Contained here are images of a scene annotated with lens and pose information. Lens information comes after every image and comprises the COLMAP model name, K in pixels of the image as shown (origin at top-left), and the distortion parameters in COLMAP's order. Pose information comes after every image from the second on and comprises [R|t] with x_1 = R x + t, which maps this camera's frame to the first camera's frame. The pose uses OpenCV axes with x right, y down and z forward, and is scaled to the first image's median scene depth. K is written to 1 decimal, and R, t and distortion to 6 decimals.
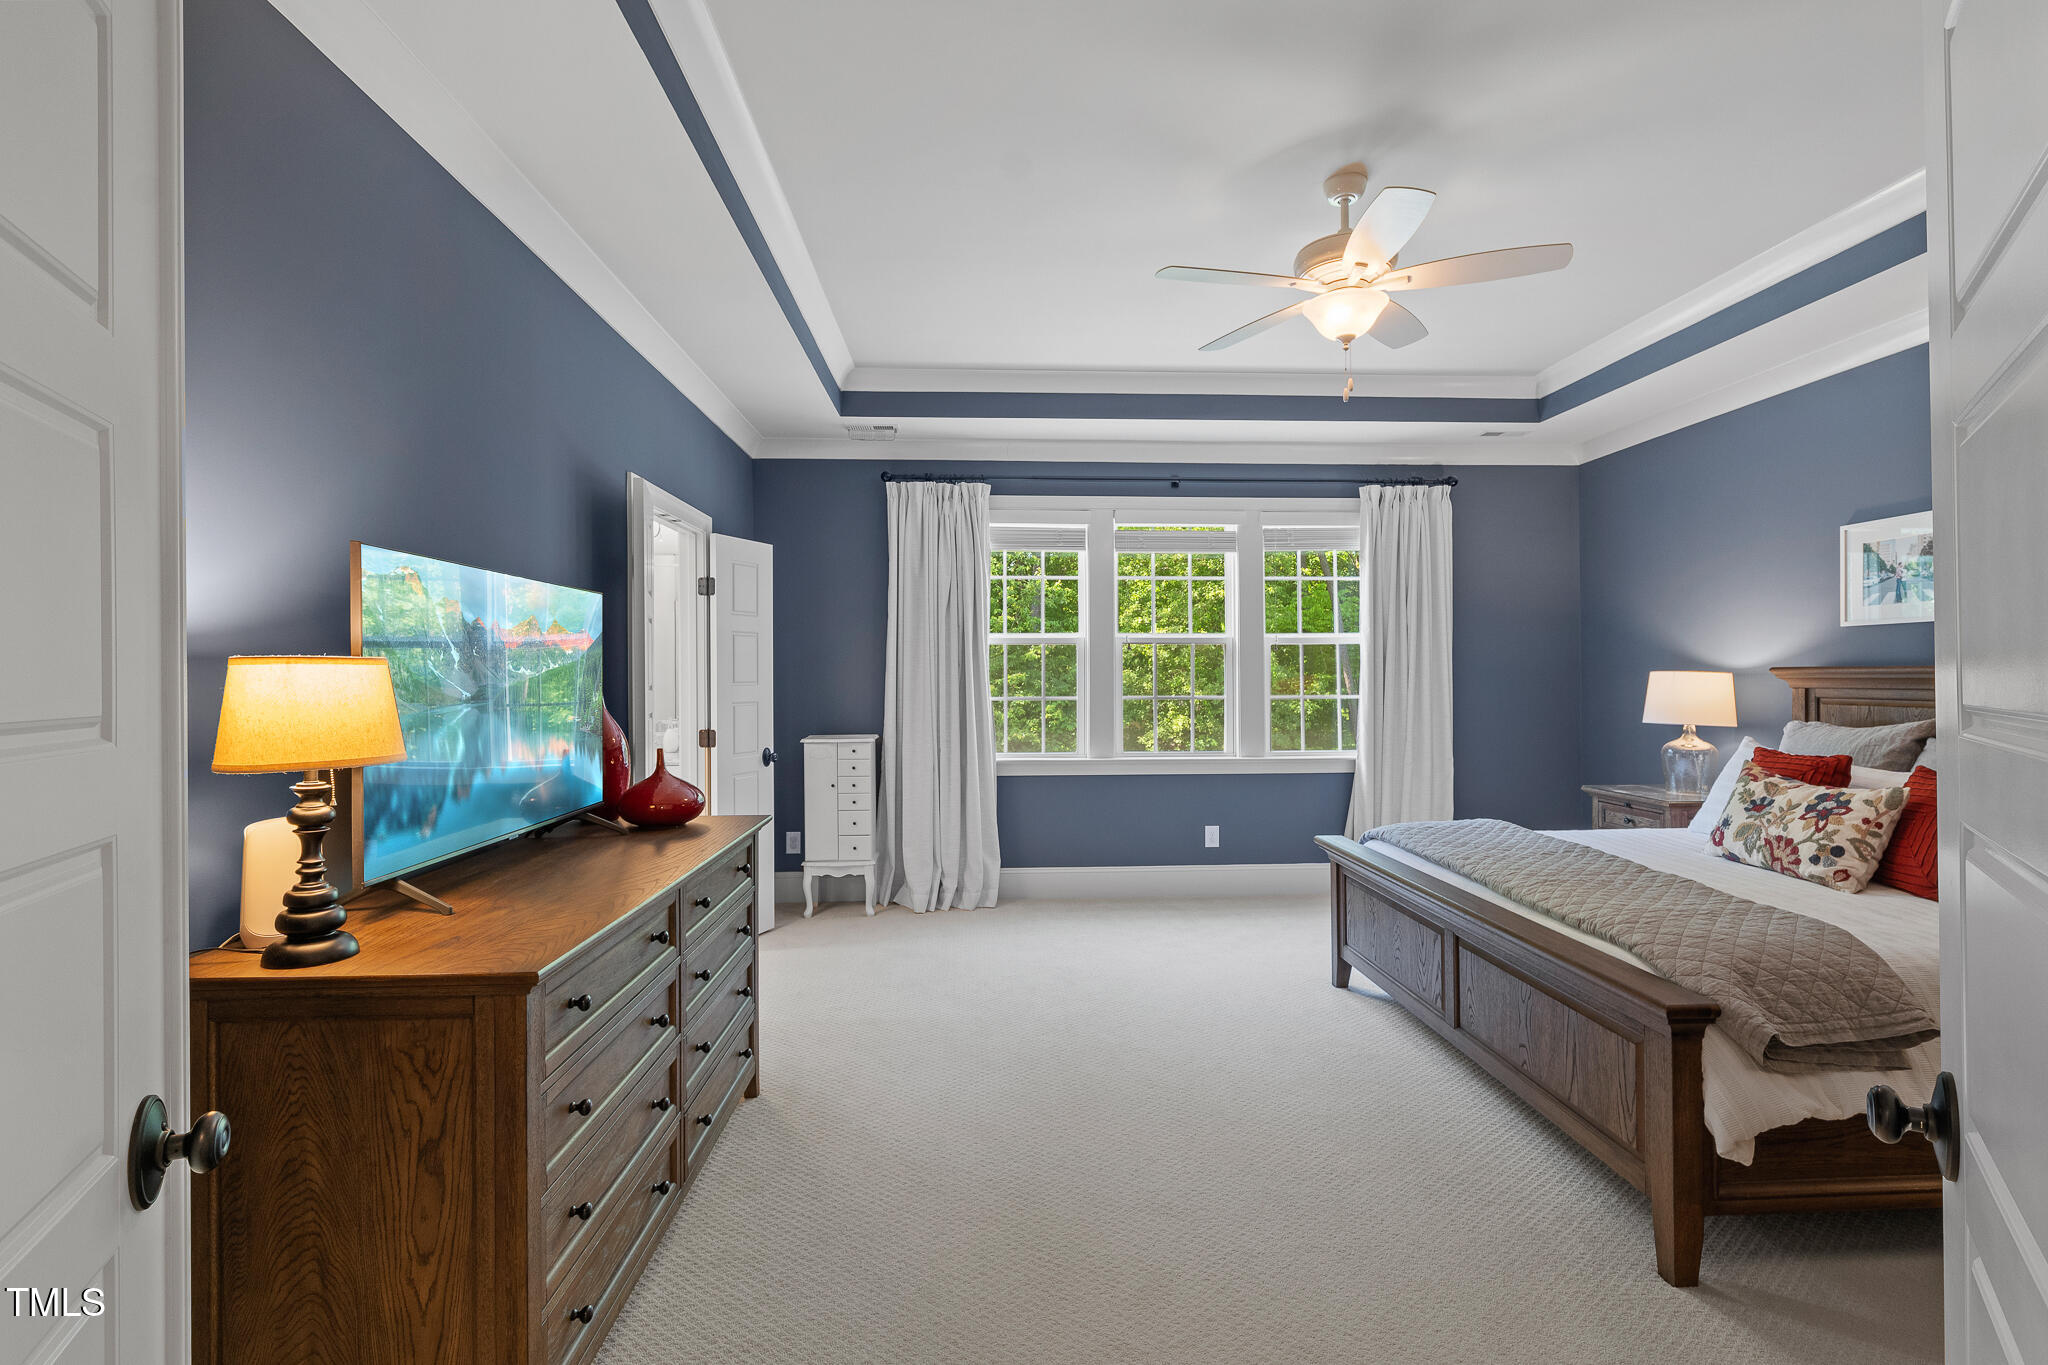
lens RADIAL K [[952.2, 0, 1025.4], [0, 952.2, 678.9], [0, 0, 1]] dist [0.000280, -0.000239]
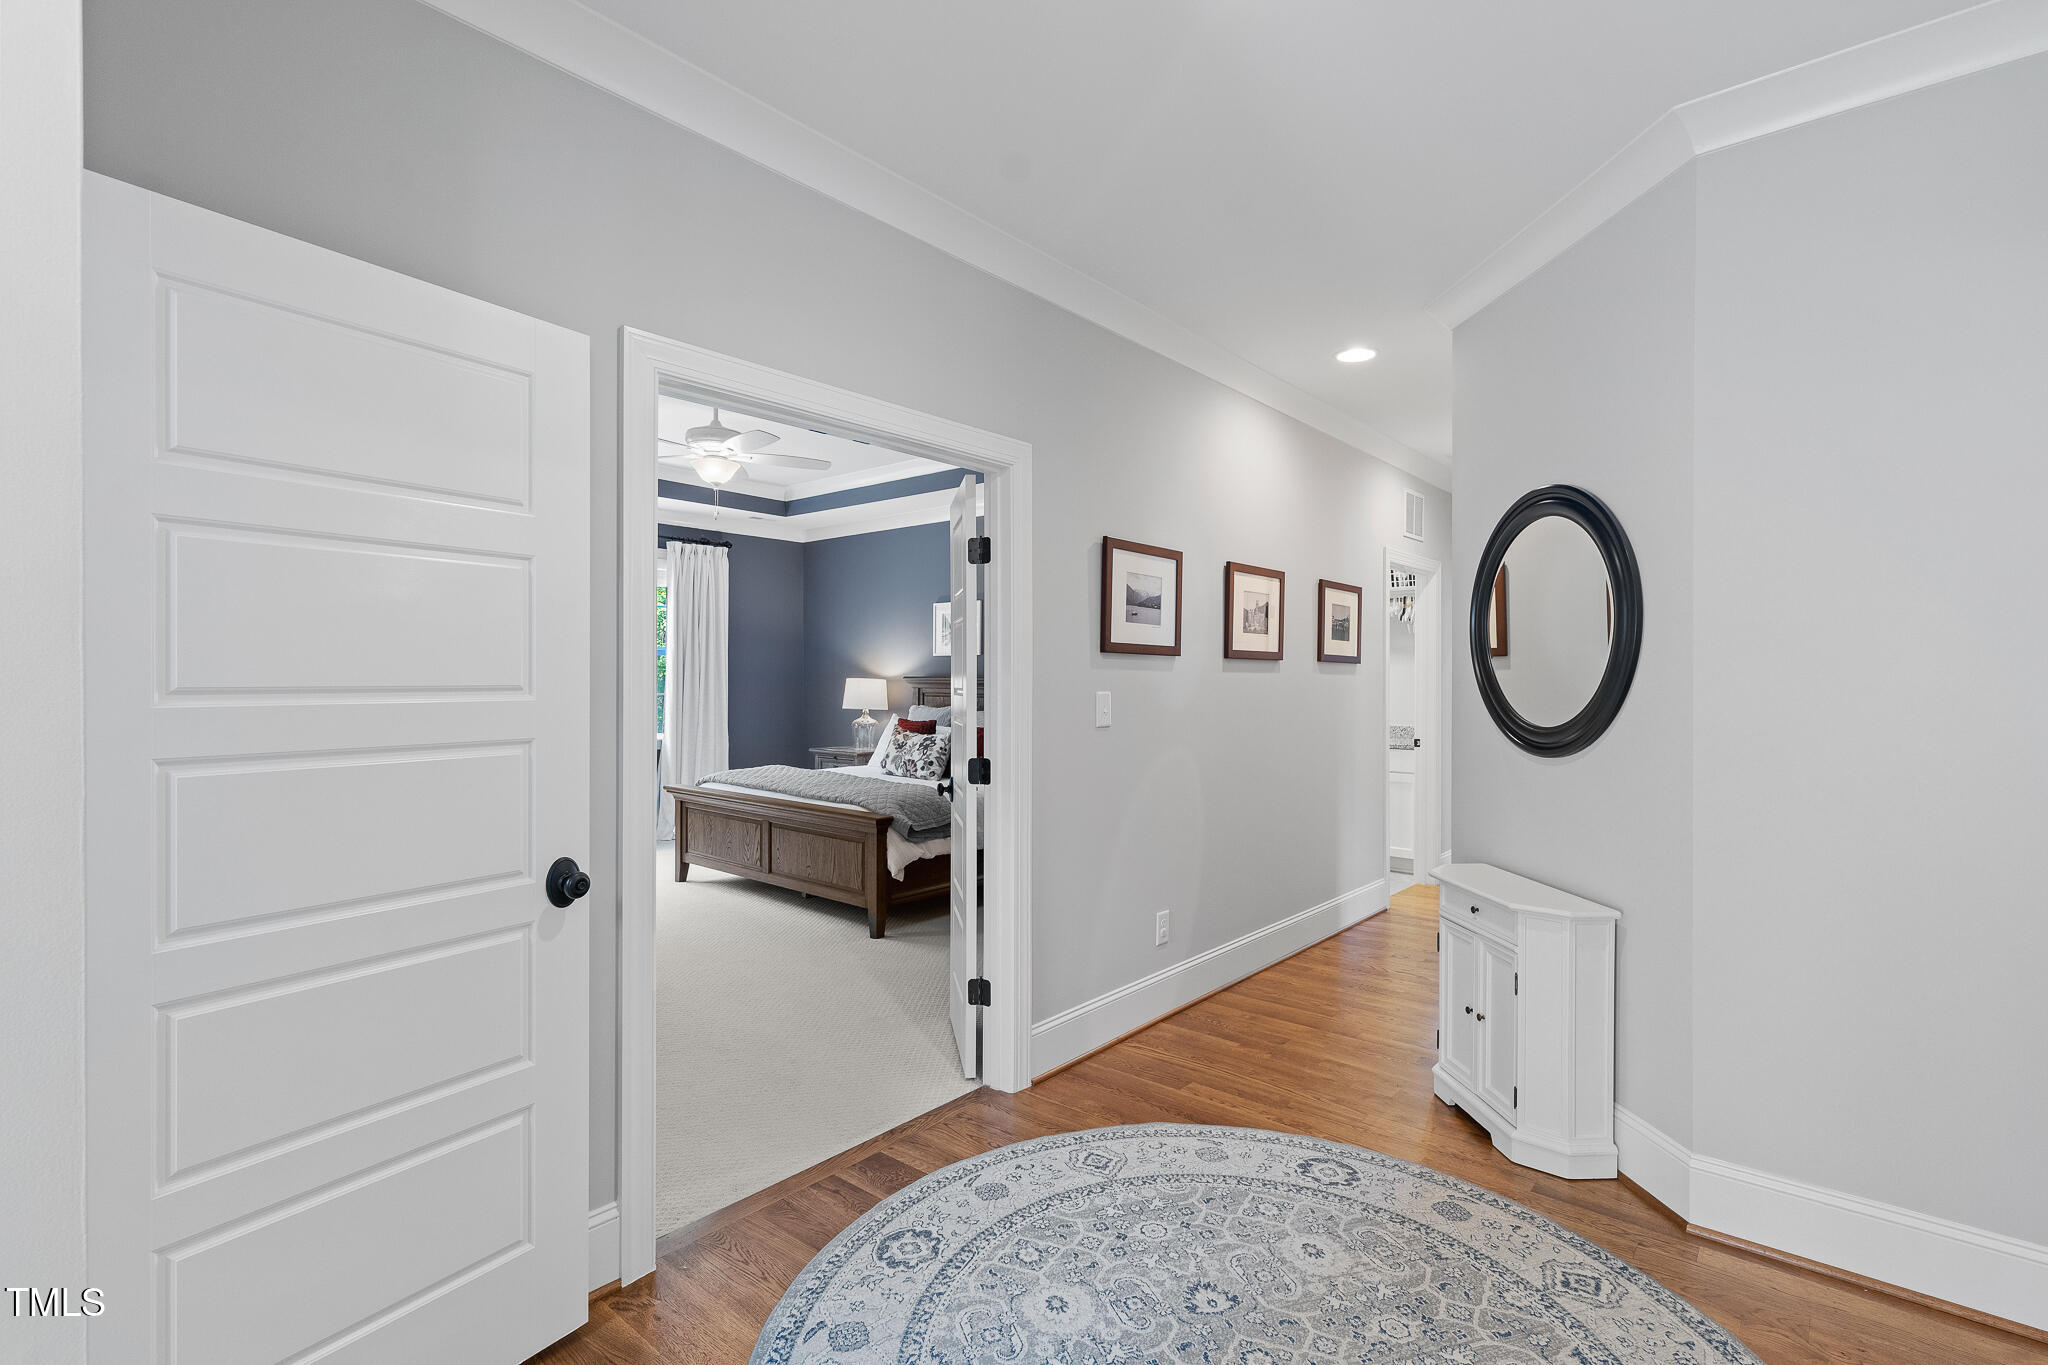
lens RADIAL K [[952.2, 0, 1025.4], [0, 952.2, 678.9], [0, 0, 1]] dist [0.000280, -0.000239]
pose [[0.693772, 0.009531, 0.720131, -0.414931], [-0.007418, 0.999954, -0.006088, 0.002139], [-0.720156, -0.001118, 0.693811, -0.487445]]
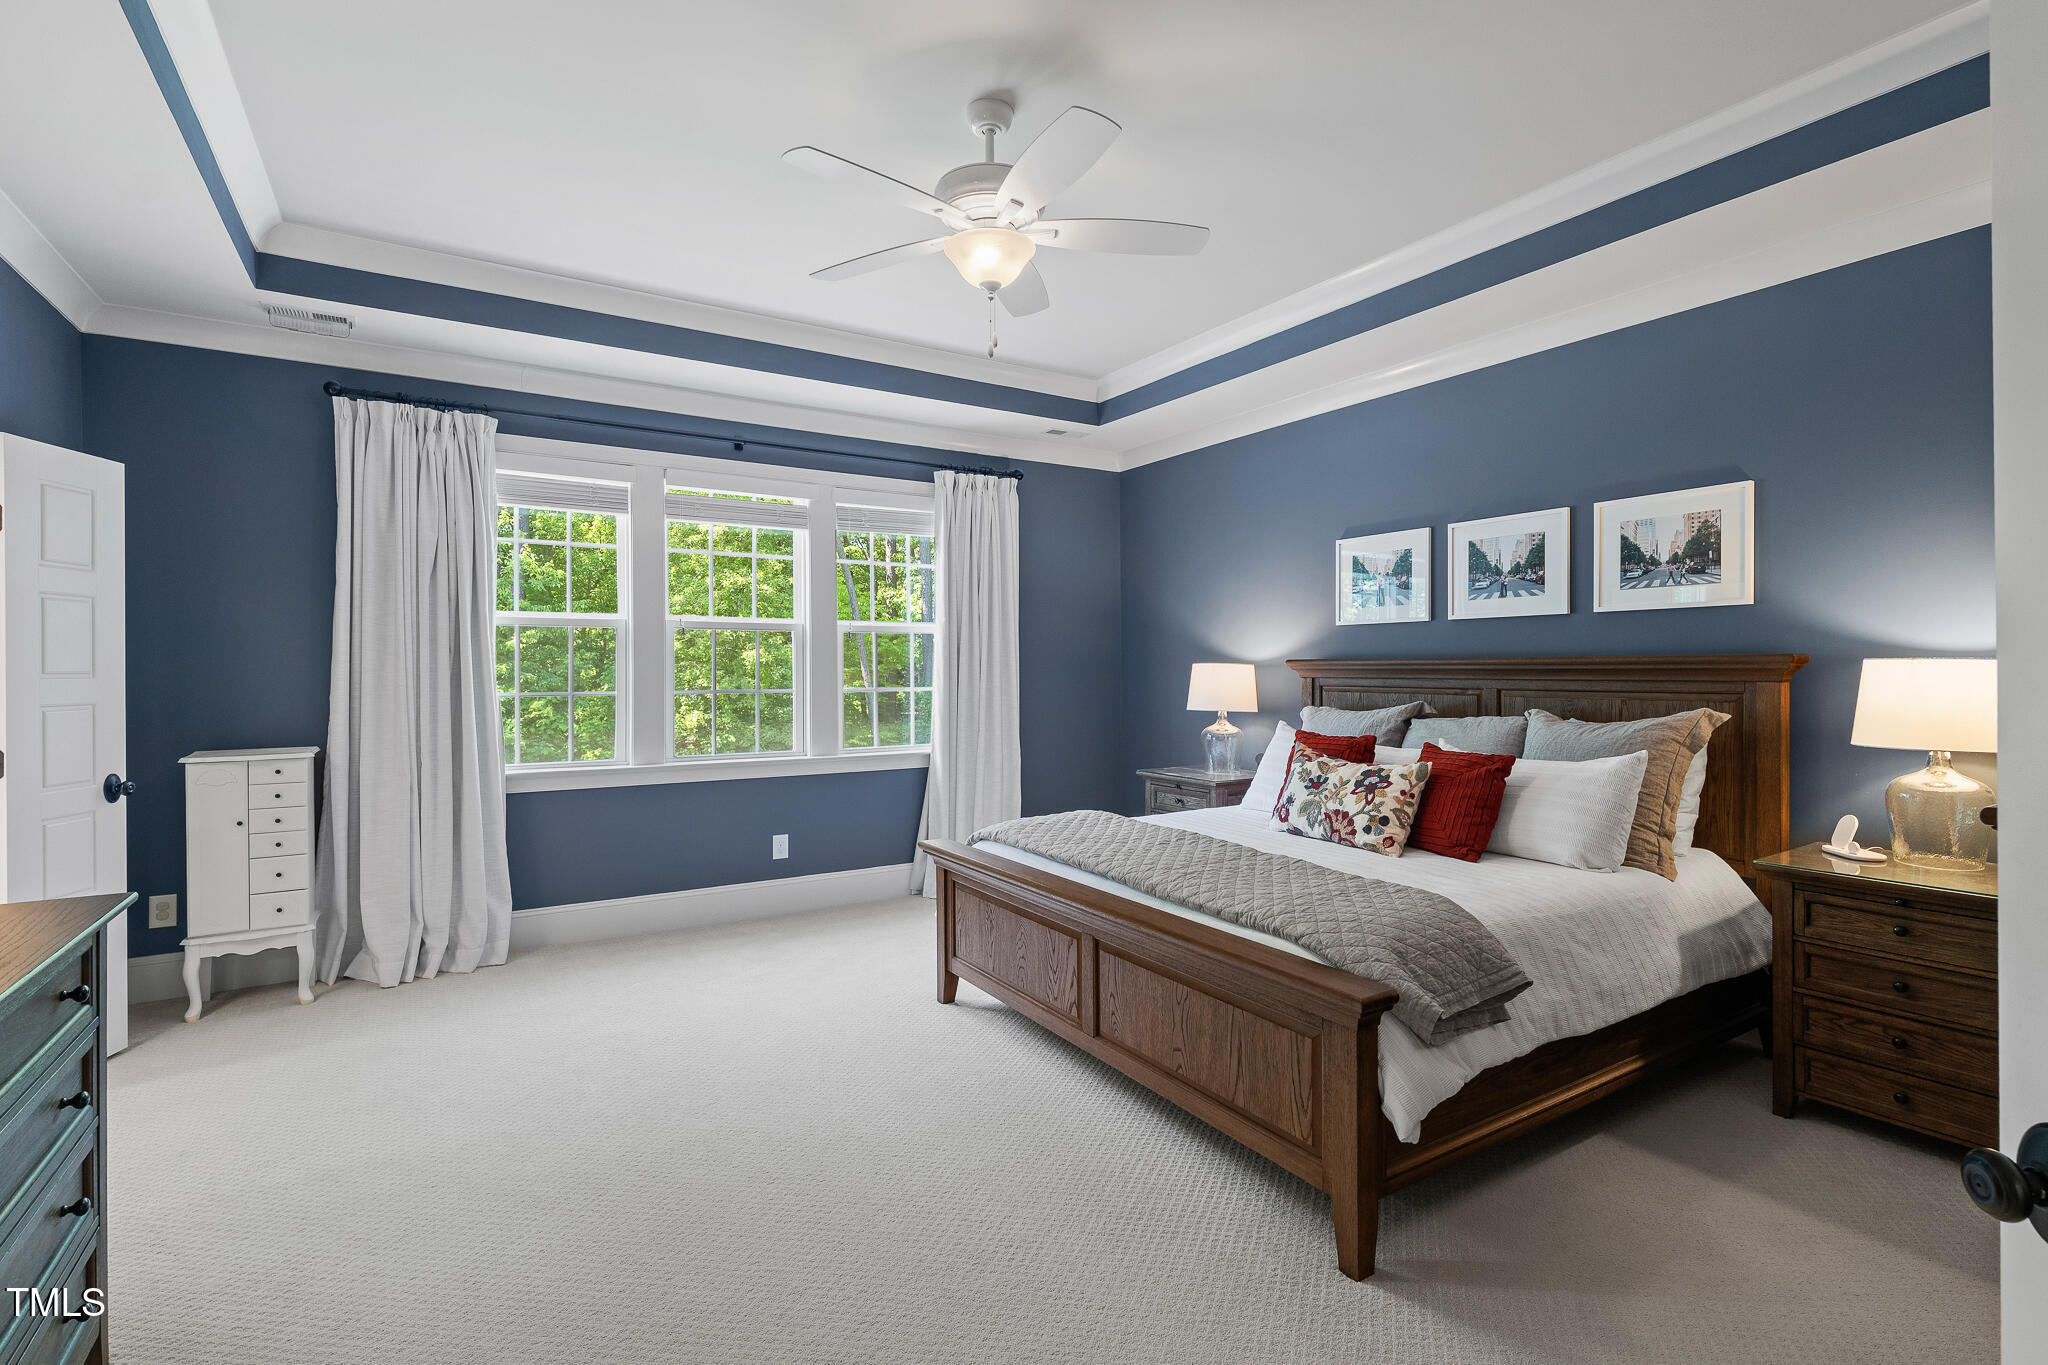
lens RADIAL K [[954.9, 0, 1027.1], [0, 954.9, 672.3], [0, 0, 1]] dist [0.002189, -0.000575]
pose [[0.874363, -0.000046, 0.485273, -0.054645], [-0.000158, 1.000000, 0.000381, 0.002823], [-0.485273, -0.000410, 0.874362, 0.161365]]
